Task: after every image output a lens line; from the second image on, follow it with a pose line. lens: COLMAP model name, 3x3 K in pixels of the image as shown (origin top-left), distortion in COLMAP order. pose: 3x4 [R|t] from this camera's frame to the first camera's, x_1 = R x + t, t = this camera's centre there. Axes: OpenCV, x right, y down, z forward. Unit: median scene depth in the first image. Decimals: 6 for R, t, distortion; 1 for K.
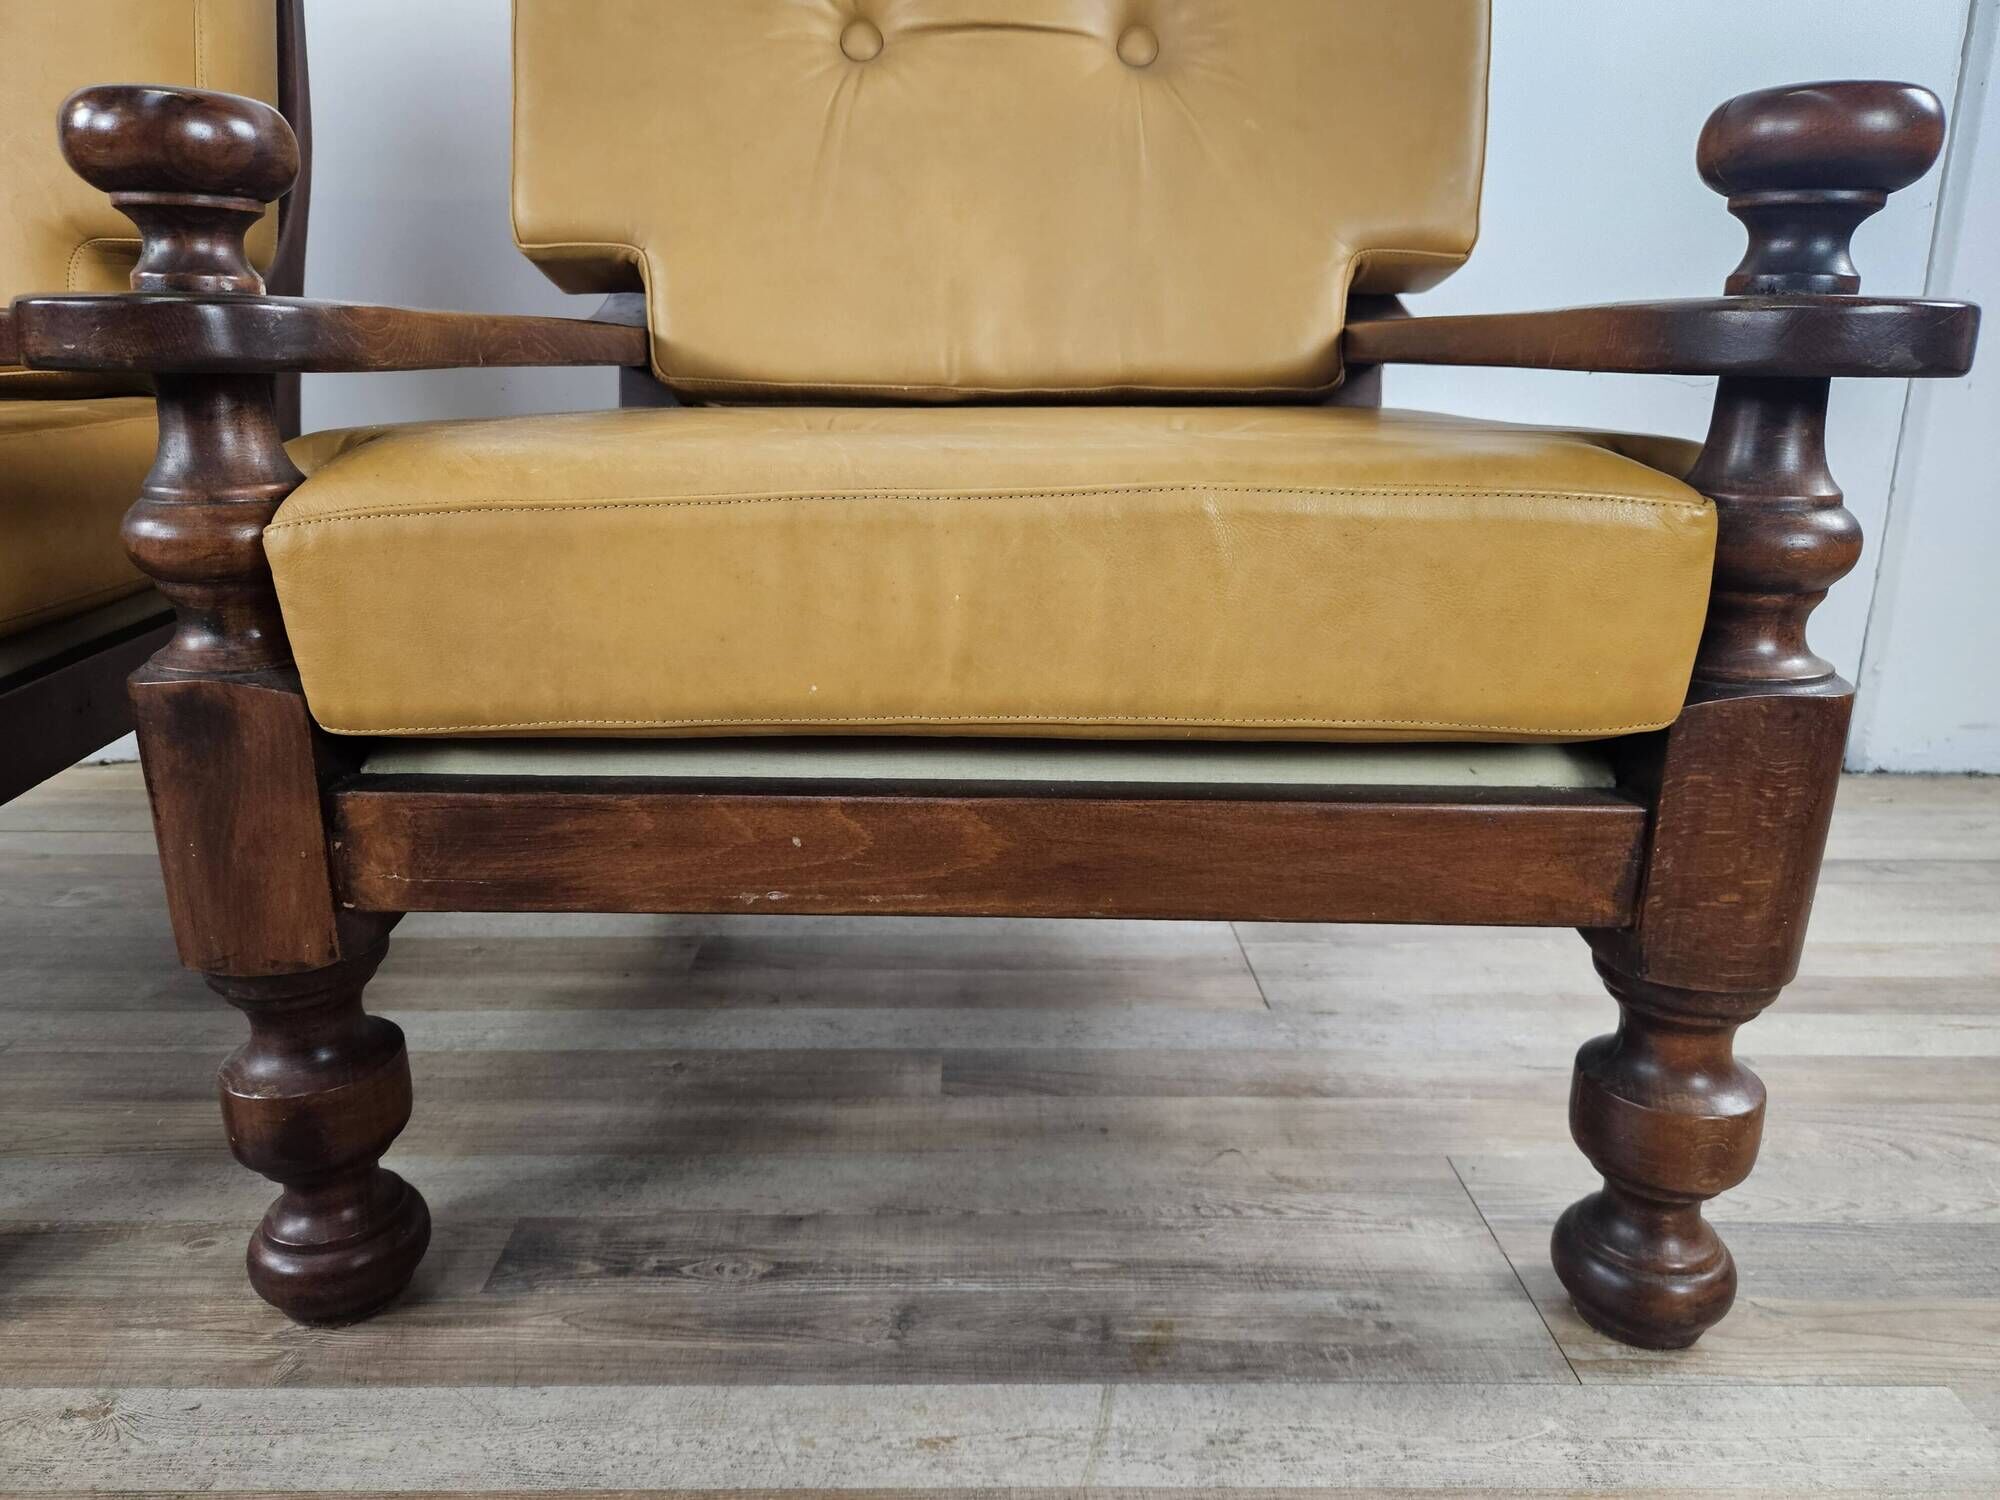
lens RADIAL K [[1380.6, 0, 1013.8], [0, 1380.6, 734.4], [0, 0, 1]] dist [0.033788, -0.037348]
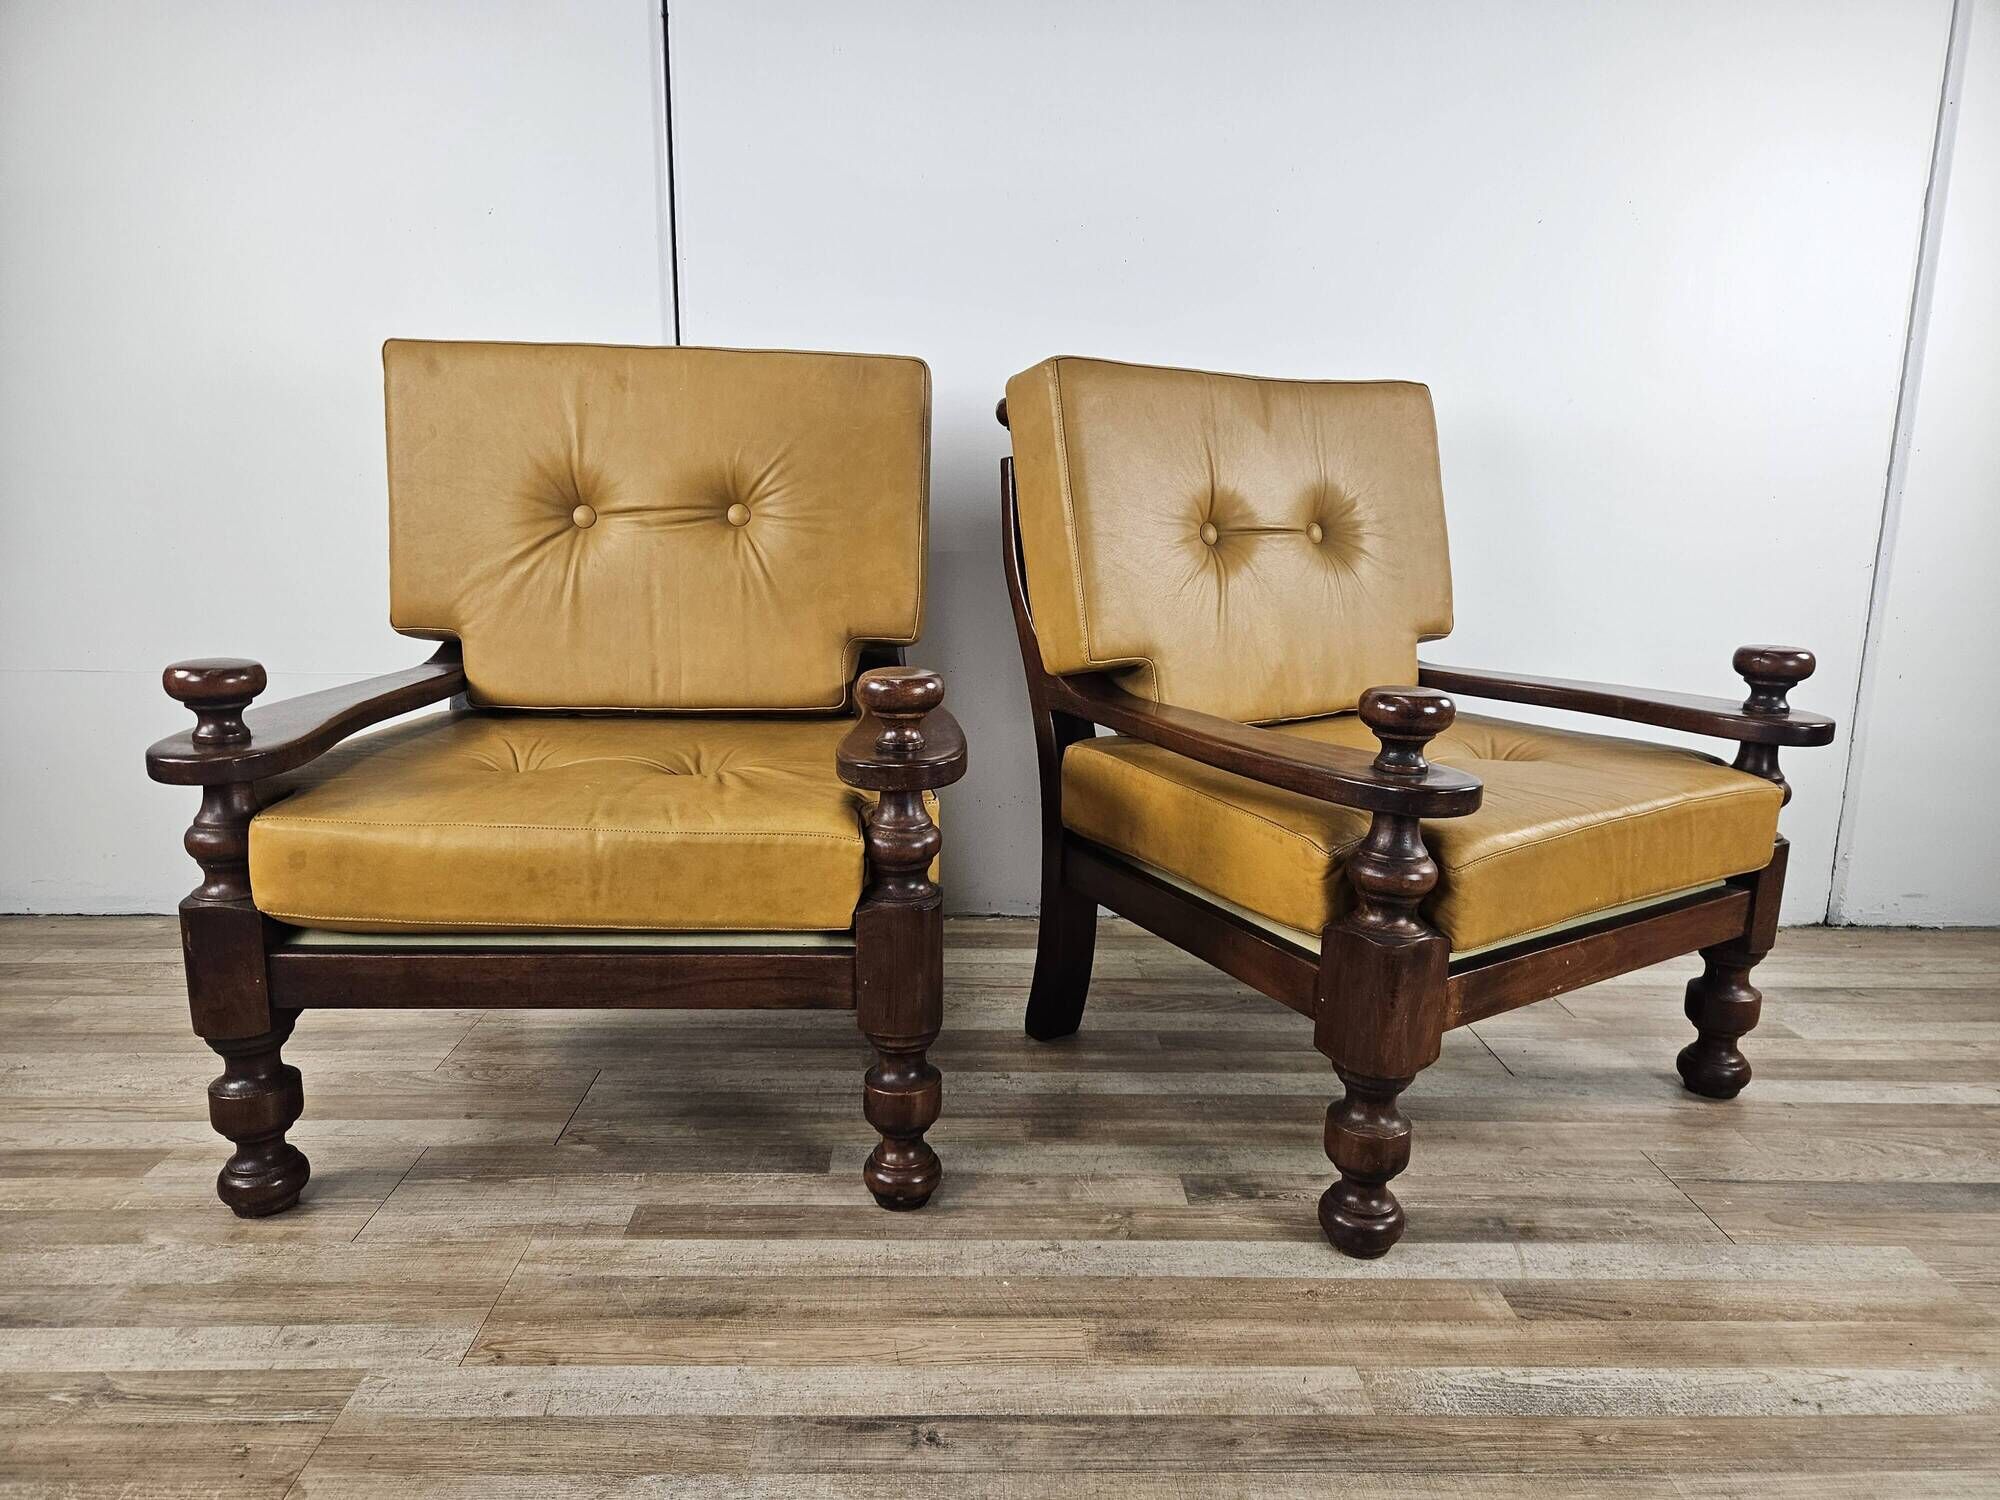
lens RADIAL K [[1380.6, 0, 994.2], [0, 1380.6, 734.2], [0, 0, 1]] dist [0.033788, -0.037348]
pose [[0.999853, 0.008982, 0.014614, -0.728487], [-0.007889, 0.997287, -0.073184, -0.141003], [-0.015232, 0.073058, 0.997211, -1.111313]]
